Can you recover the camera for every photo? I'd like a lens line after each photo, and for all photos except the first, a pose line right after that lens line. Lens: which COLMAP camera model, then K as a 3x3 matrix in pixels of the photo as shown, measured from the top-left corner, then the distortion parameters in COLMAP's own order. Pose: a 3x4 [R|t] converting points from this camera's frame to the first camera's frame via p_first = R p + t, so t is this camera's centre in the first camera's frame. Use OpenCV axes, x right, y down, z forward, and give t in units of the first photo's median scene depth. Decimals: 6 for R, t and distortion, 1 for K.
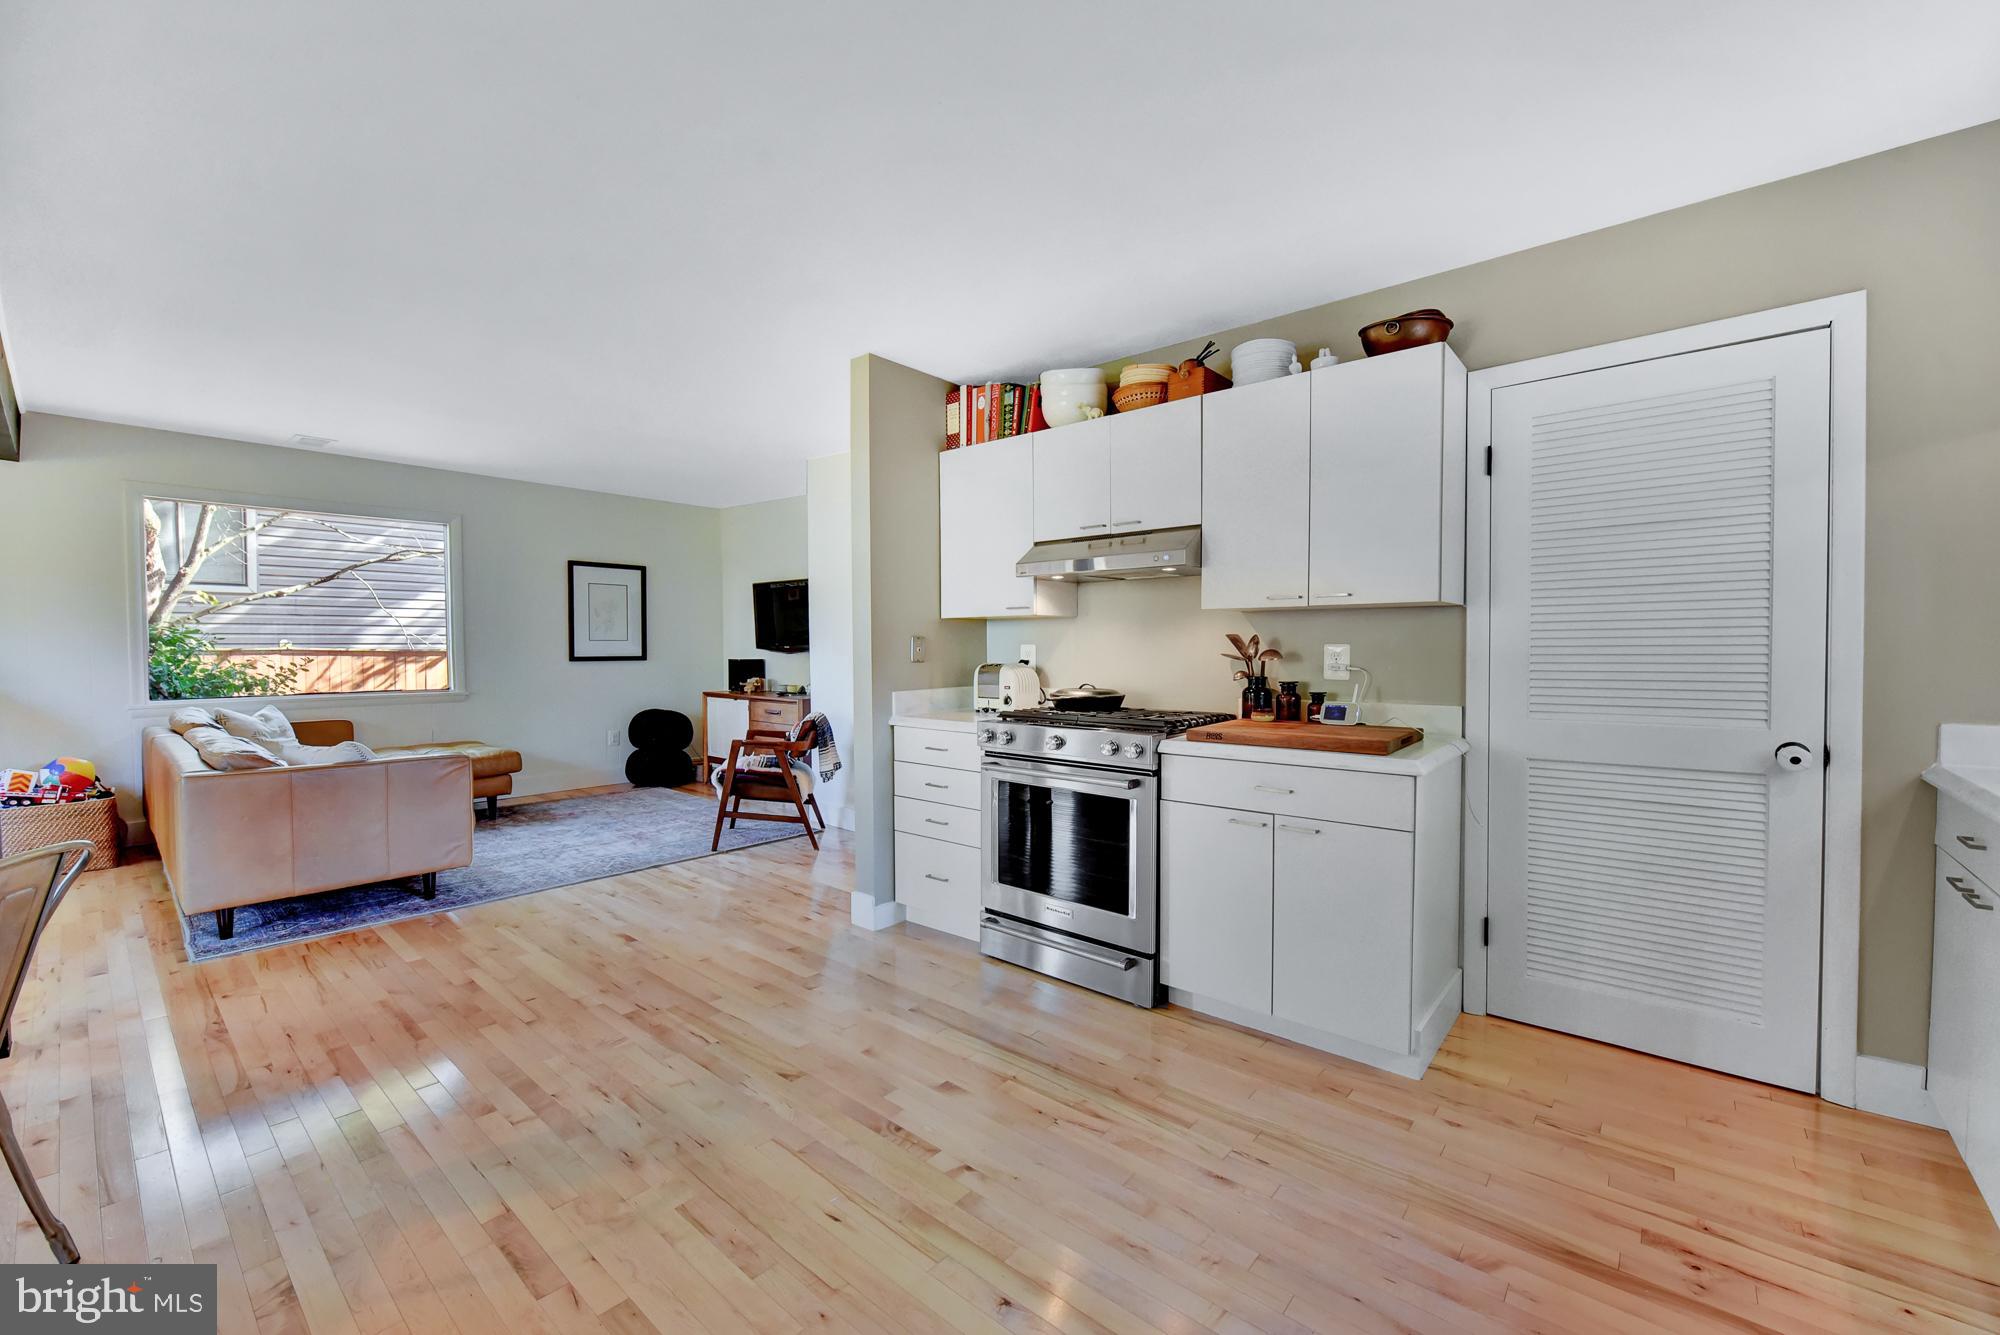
lens RADIAL K [[798.4, 0, 995.6], [0, 798.4, 662.4], [0, 0, 1]] dist [-0.009405, -0.000119]
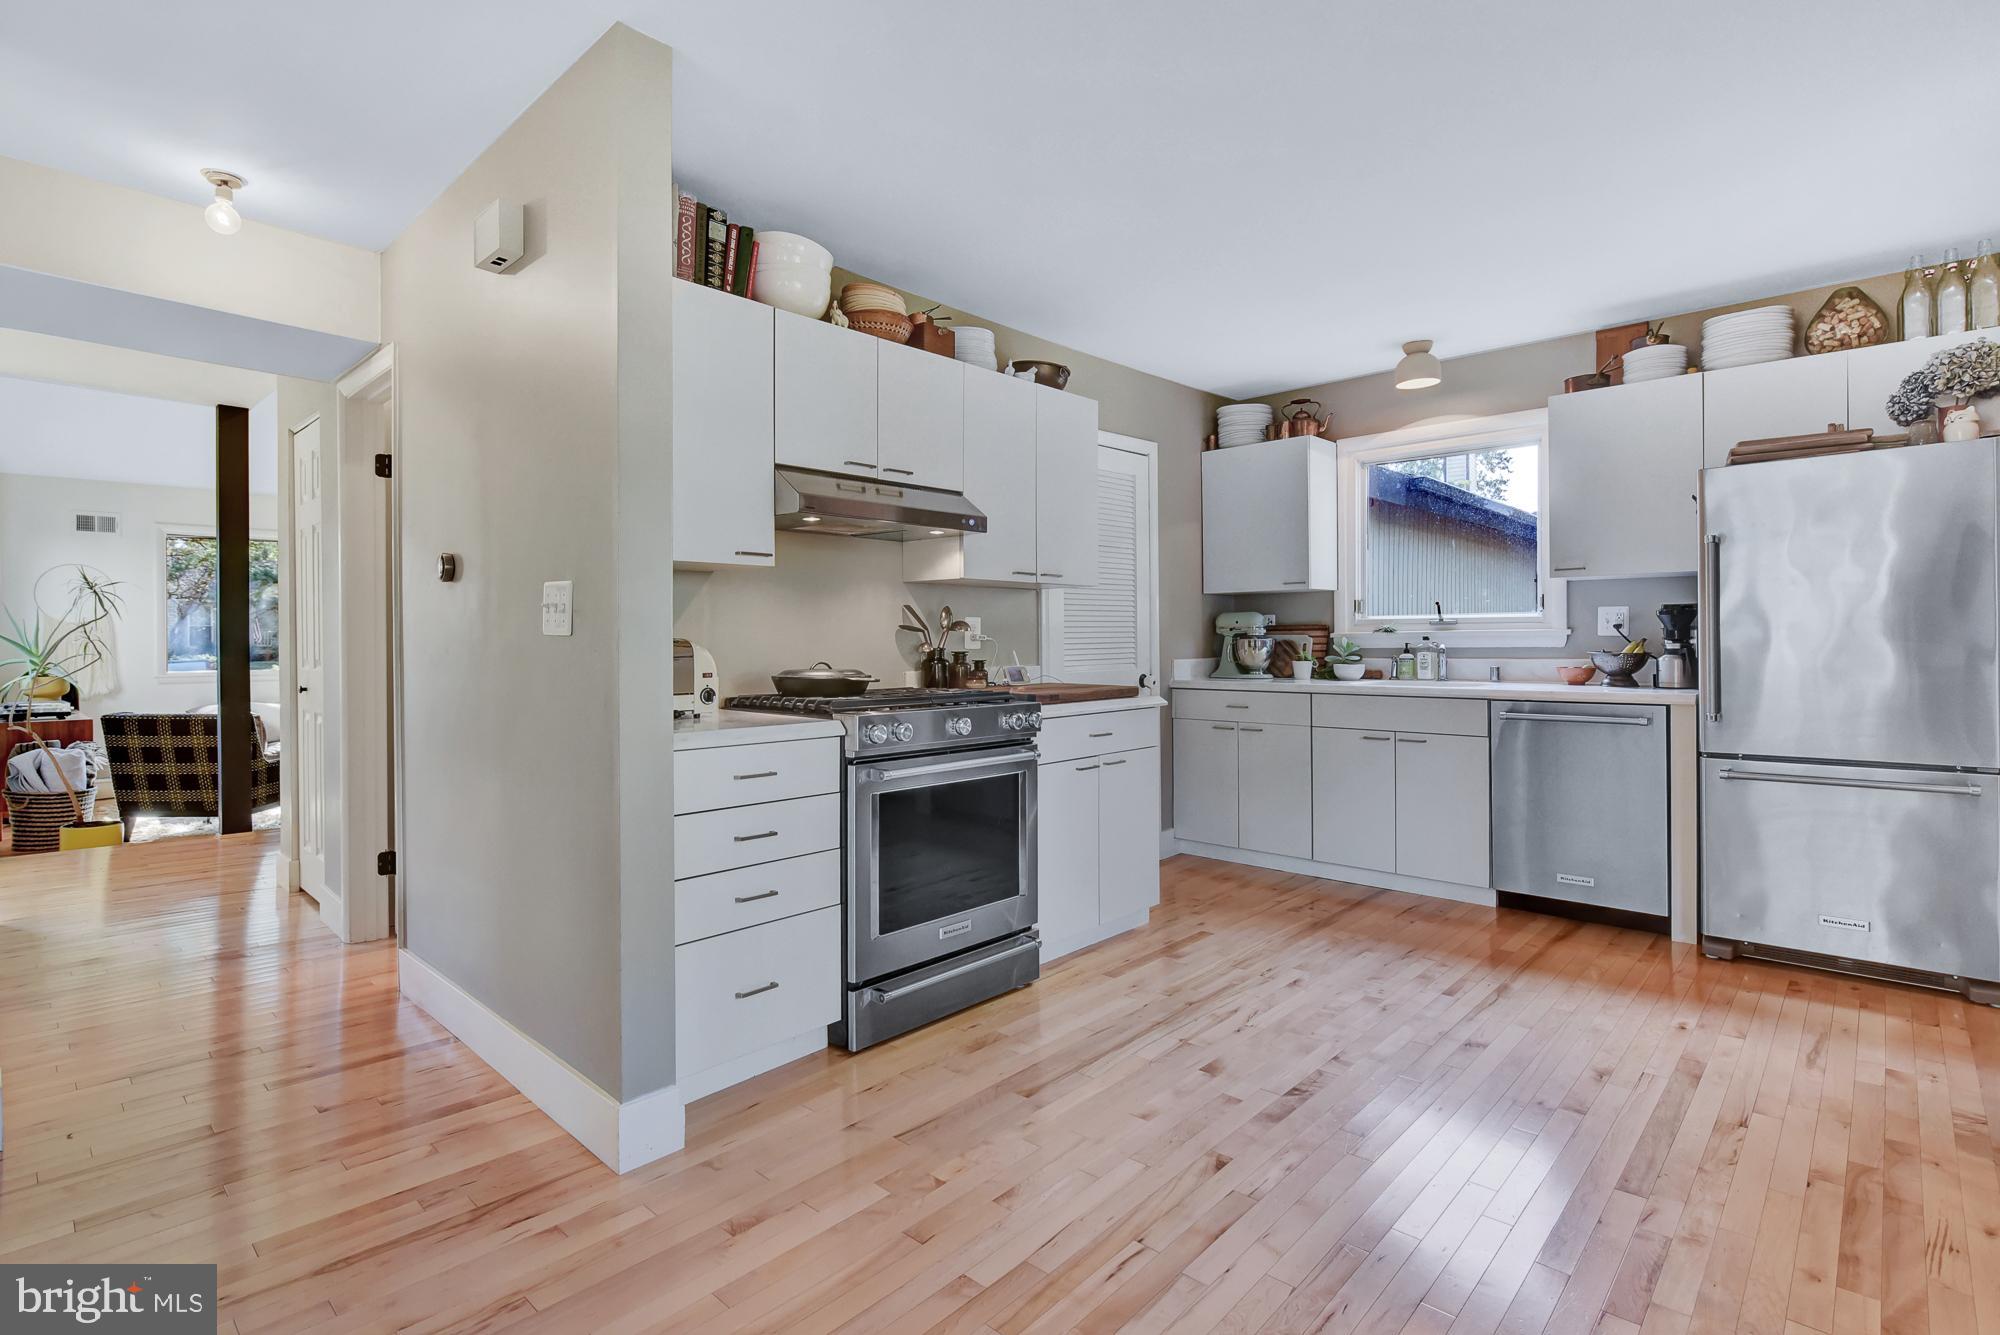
lens RADIAL K [[961.9, 0, 1019.7], [0, 961.9, 644.1], [0, 0, 1]] dist [-0.004037, -0.001676]
pose [[0.032044, -0.000820, 0.999486, -0.922746], [0.028481, 0.999594, -0.000093, 0.017174], [-0.999081, 0.028470, 0.032054, 0.897991]]
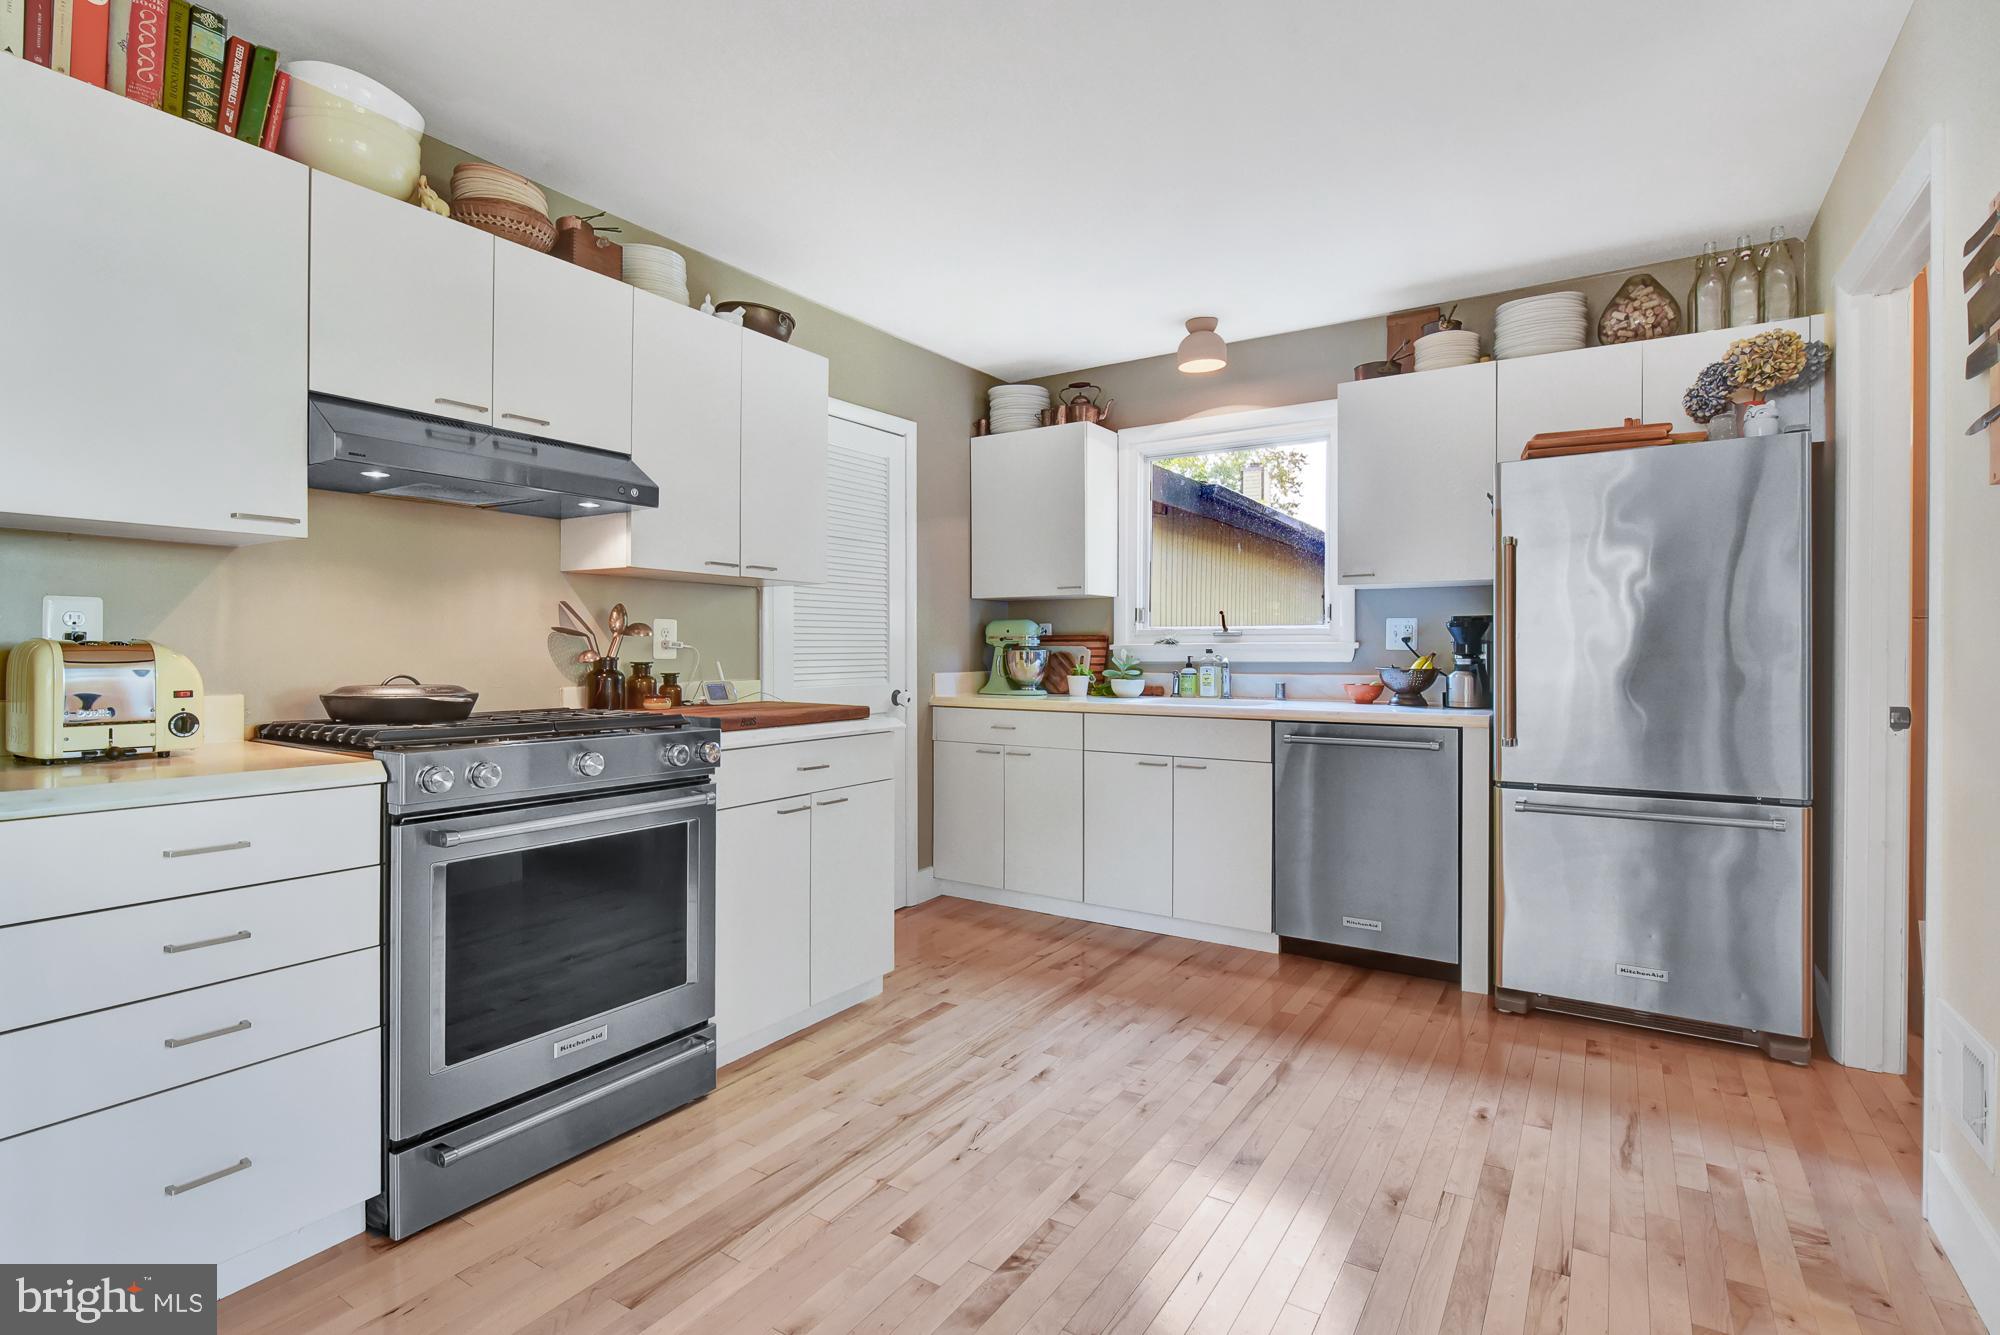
lens RADIAL K [[961.9, 0, 995.0], [0, 961.9, 655.8], [0, 0, 1]] dist [-0.004037, -0.001676]
pose [[-0.132125, -0.000875, 0.991233, -0.690491], [0.020036, 0.999793, 0.003553, 0.021989], [-0.991030, 0.020330, -0.132081, 0.782849]]
